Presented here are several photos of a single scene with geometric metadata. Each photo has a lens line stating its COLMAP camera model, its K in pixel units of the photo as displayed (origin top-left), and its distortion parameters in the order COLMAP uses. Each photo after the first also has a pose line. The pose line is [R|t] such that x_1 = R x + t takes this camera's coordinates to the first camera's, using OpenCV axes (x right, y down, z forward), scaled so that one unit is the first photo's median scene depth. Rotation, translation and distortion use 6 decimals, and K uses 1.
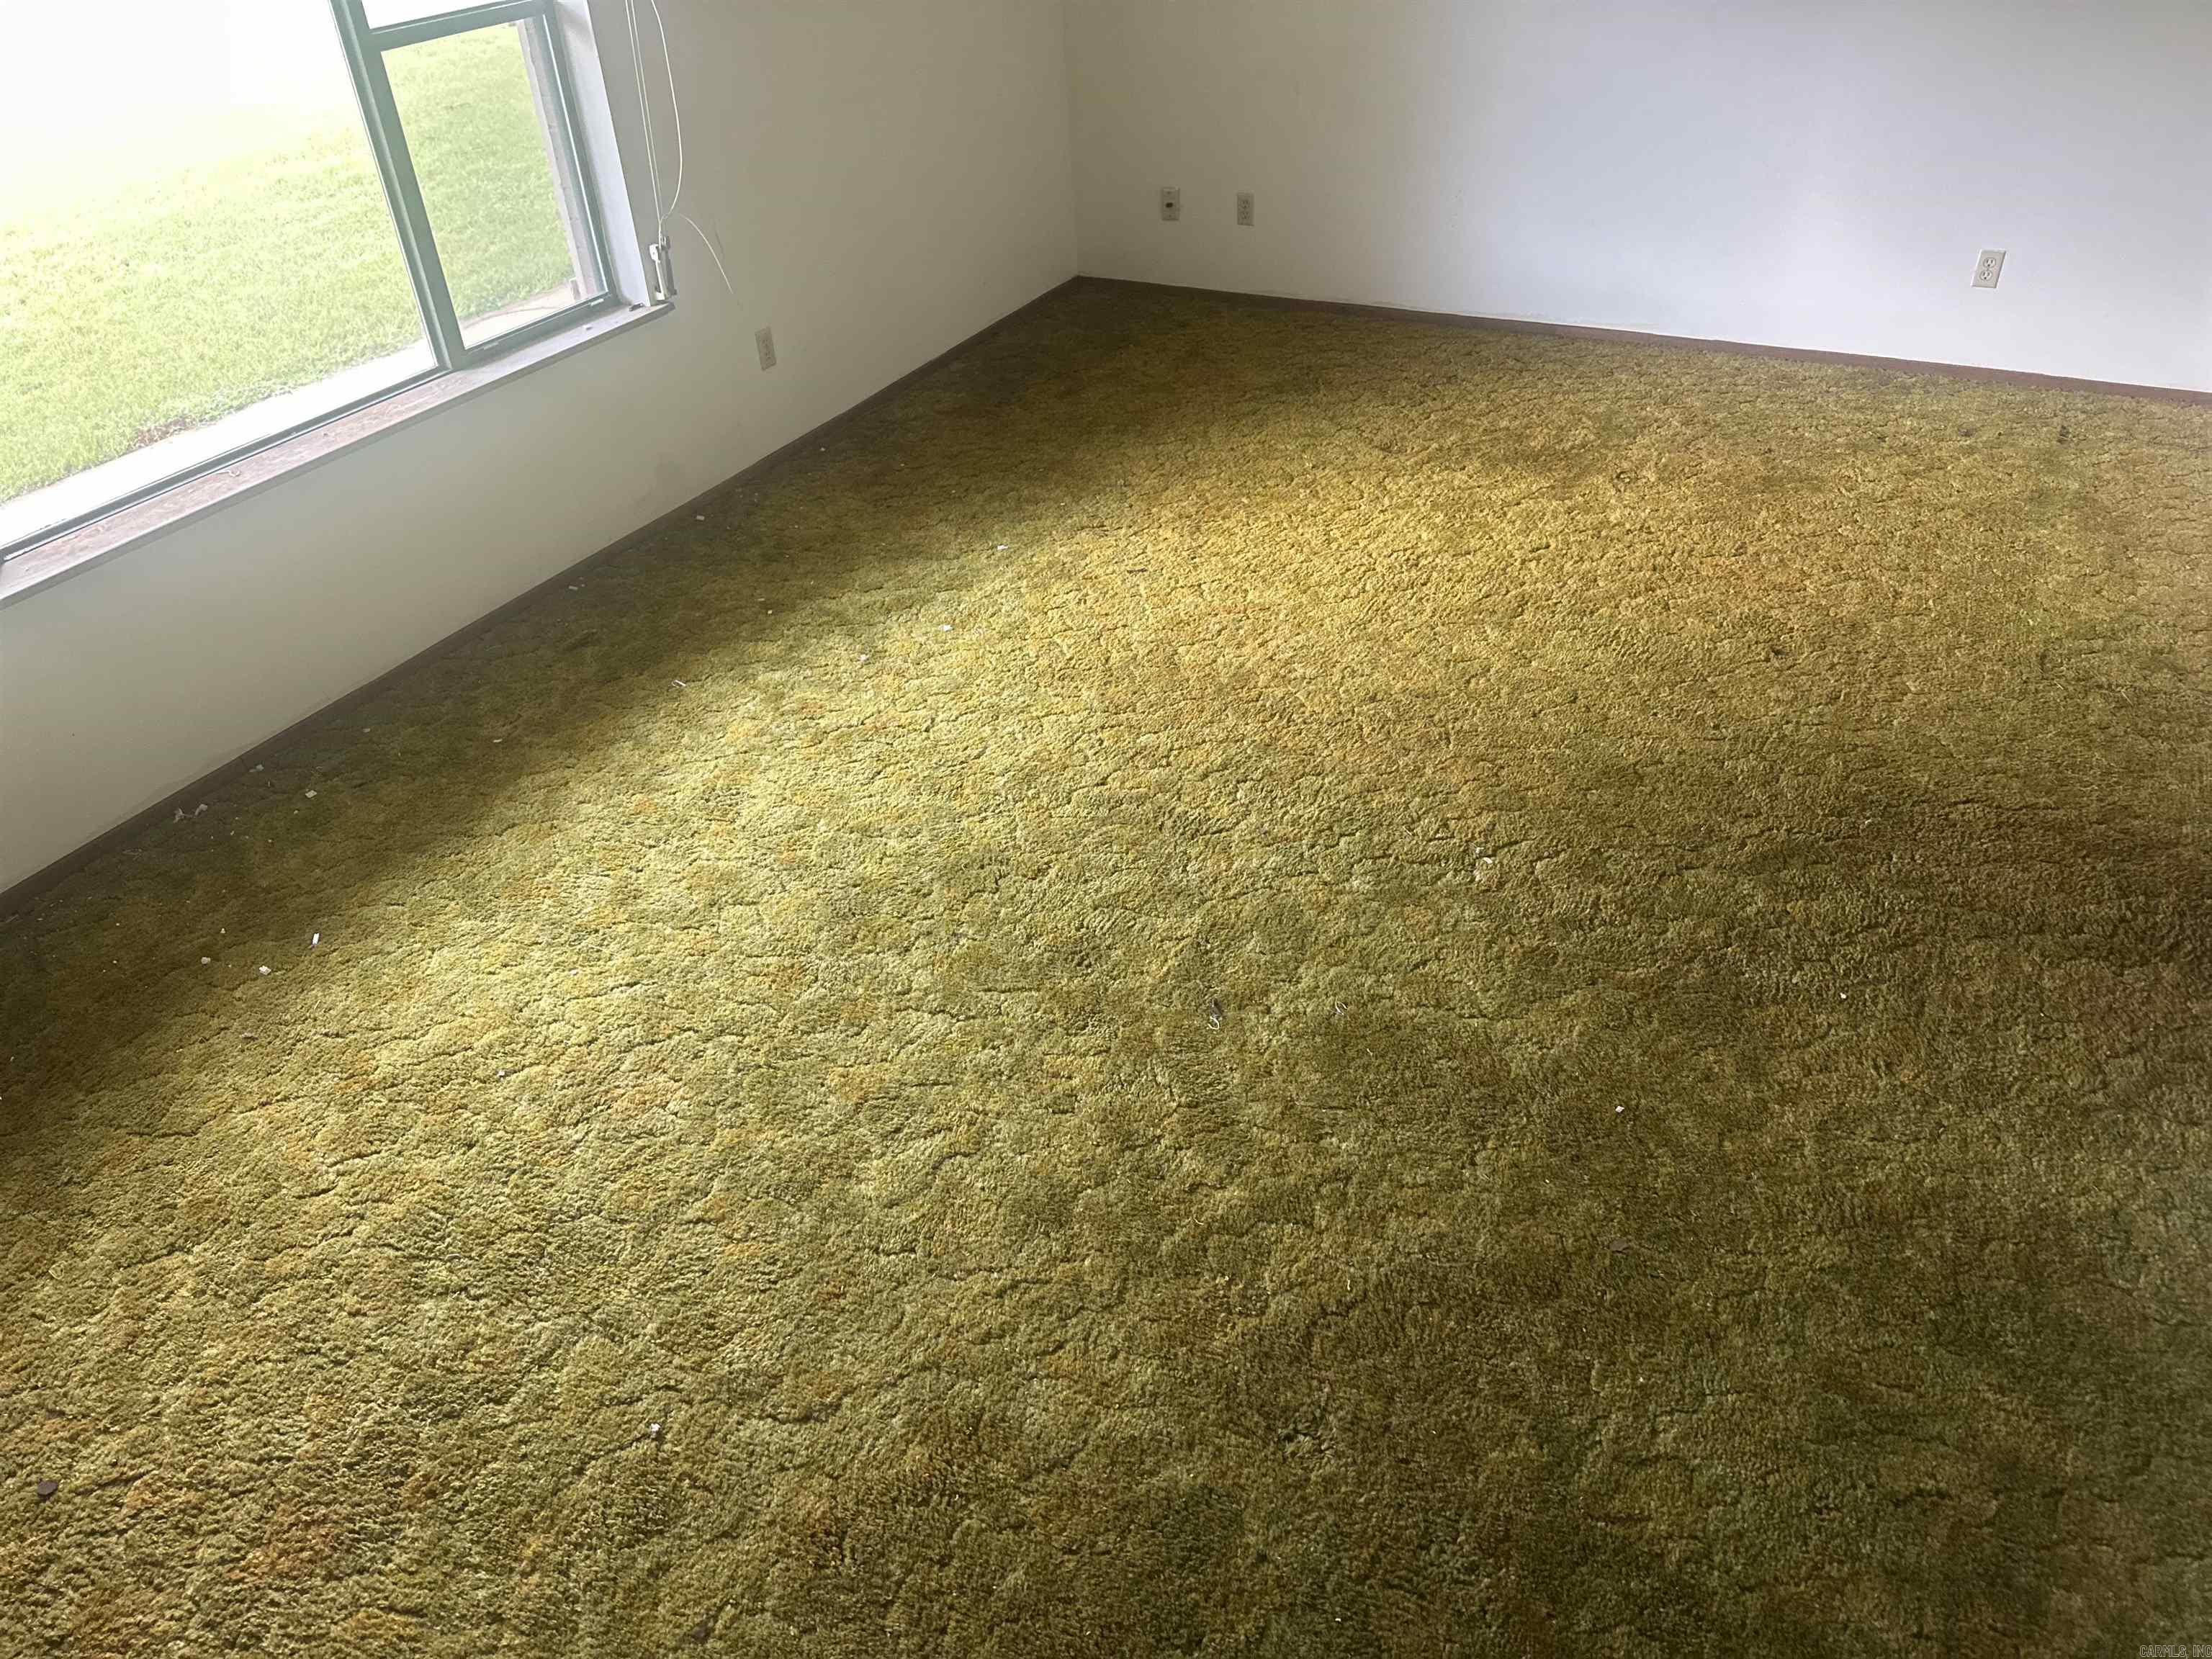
lens RADIAL K [[1536.0, 0, 1083.3], [0, 1536.0, 828.3], [0, 0, 1]] dist [0.126000, -0.194030]
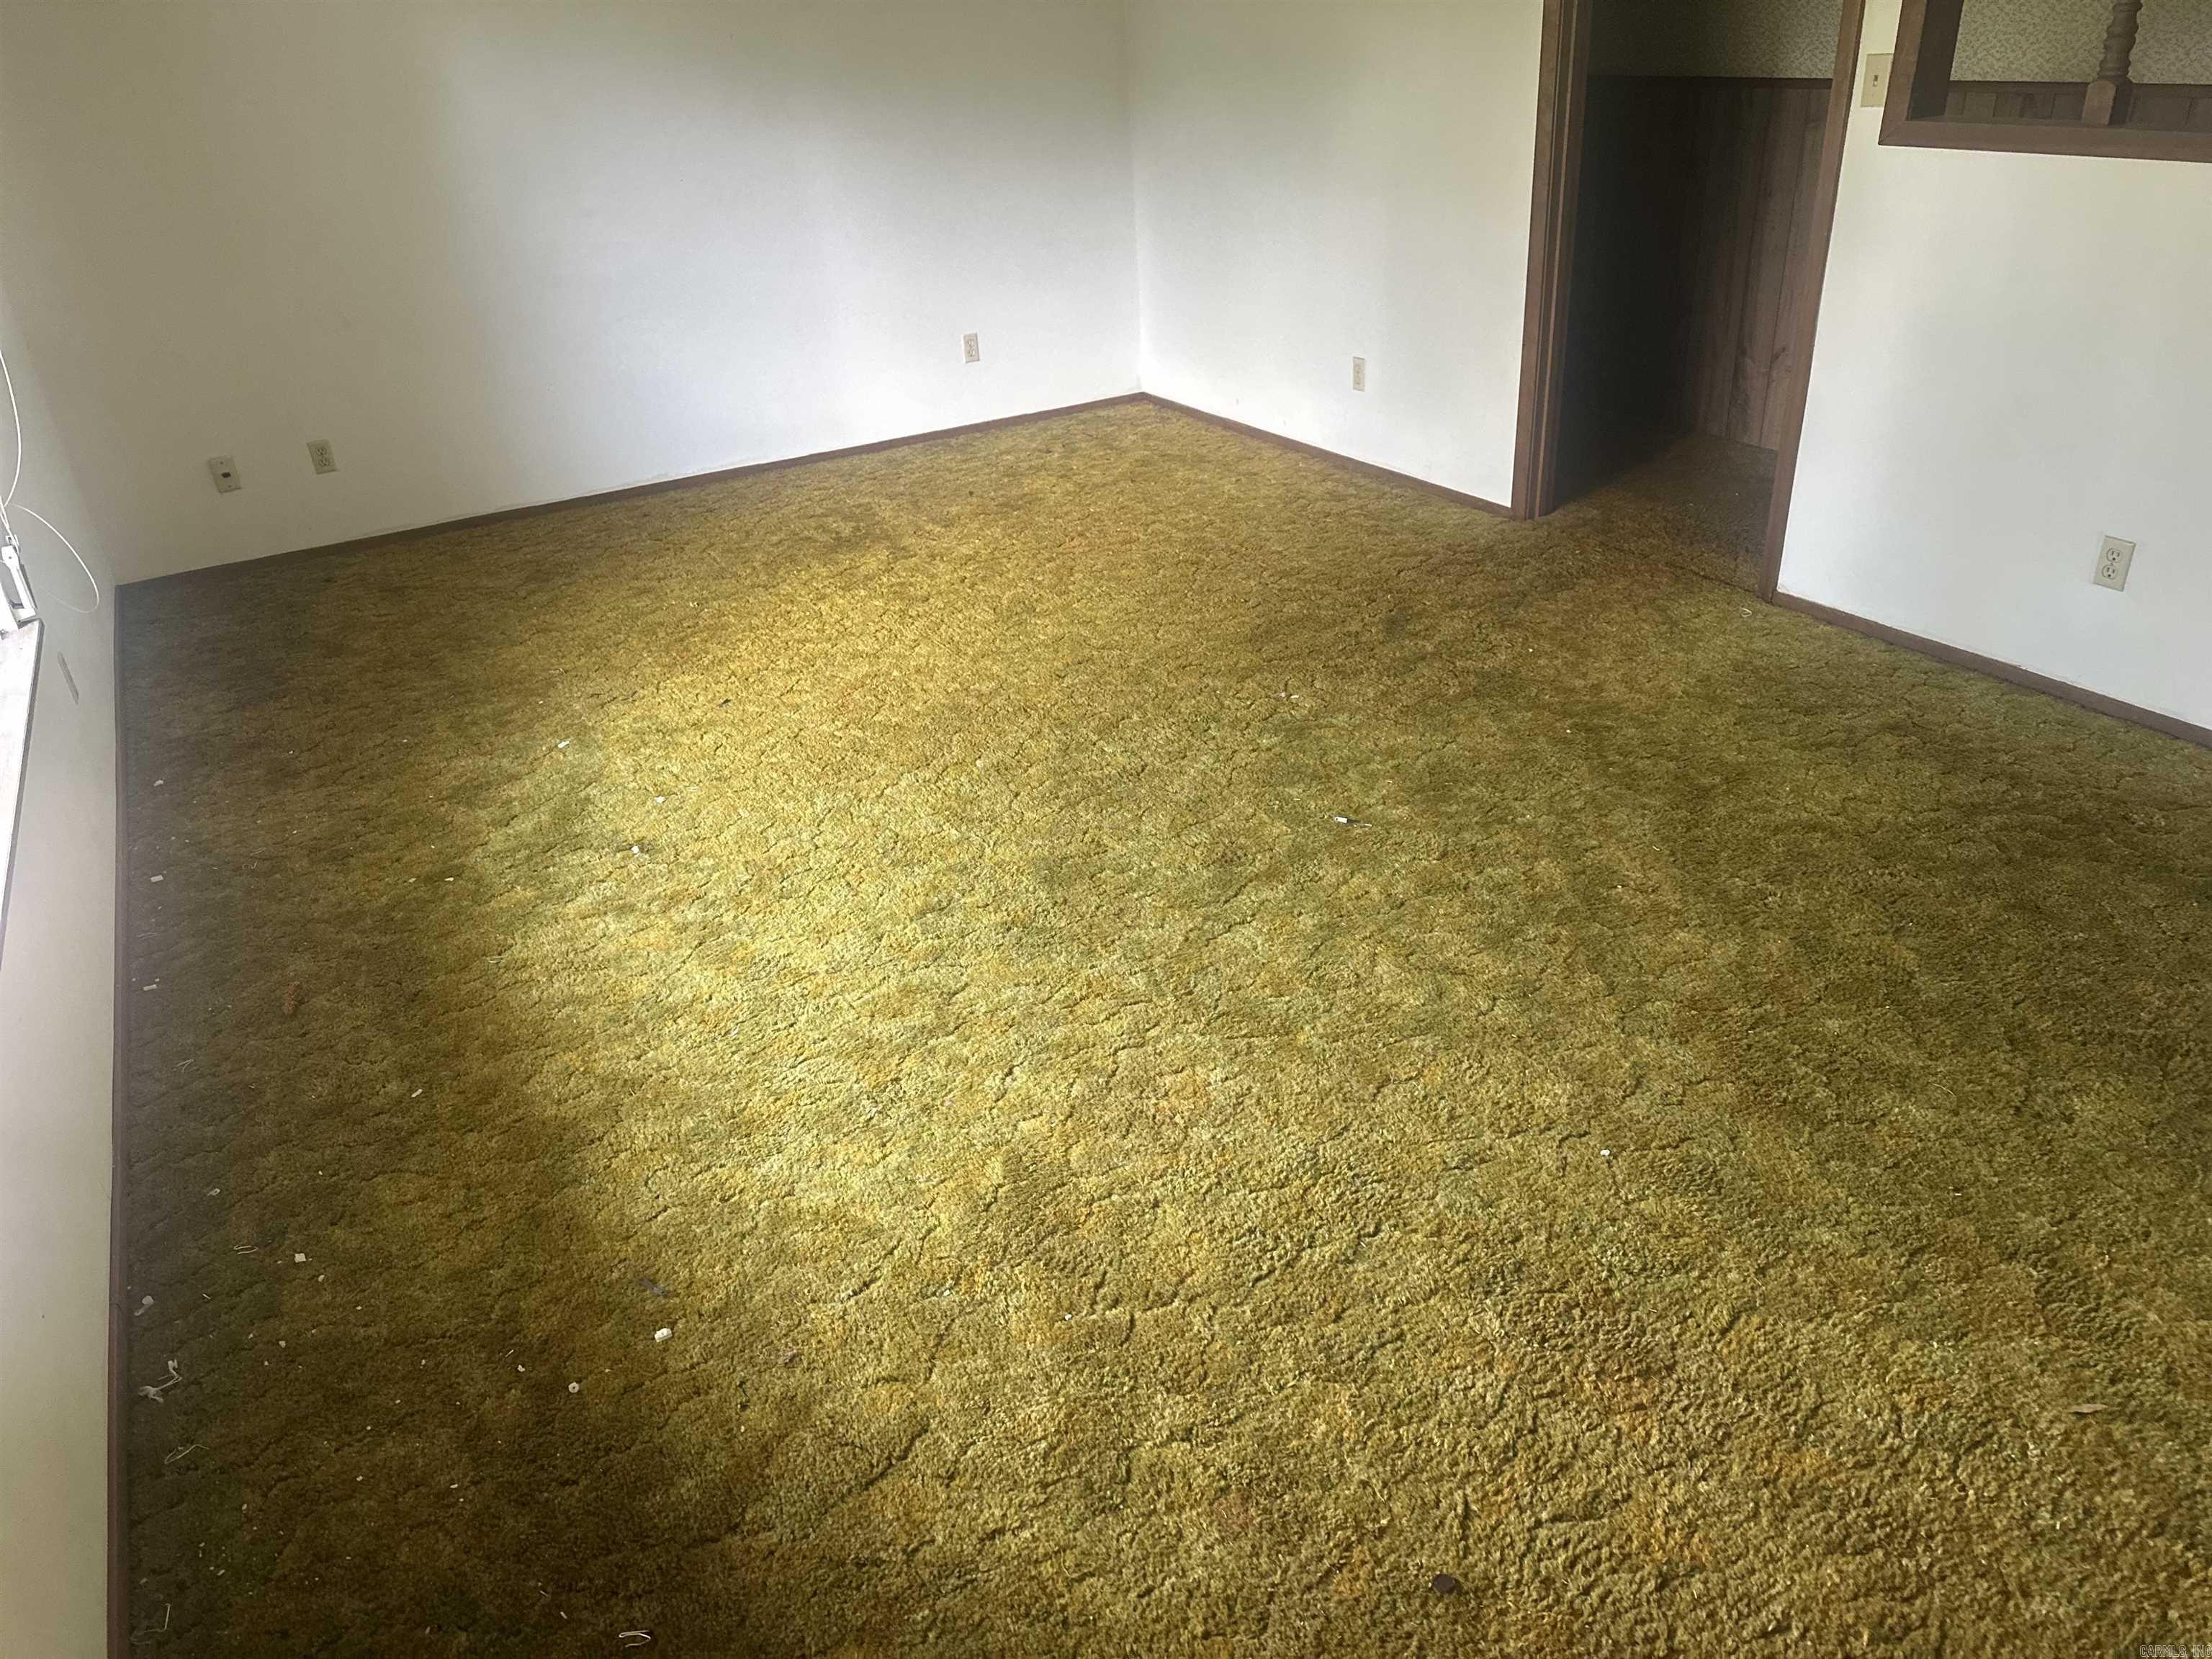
lens RADIAL K [[1536.0, 0, 1083.3], [0, 1536.0, 828.3], [0, 0, 1]] dist [0.126000, -0.194030]
pose [[0.550771, -0.382753, 0.741722, -0.645185], [0.510490, 0.857540, 0.063450, -0.044541], [-0.660342, 0.343695, 0.667699, 0.215986]]
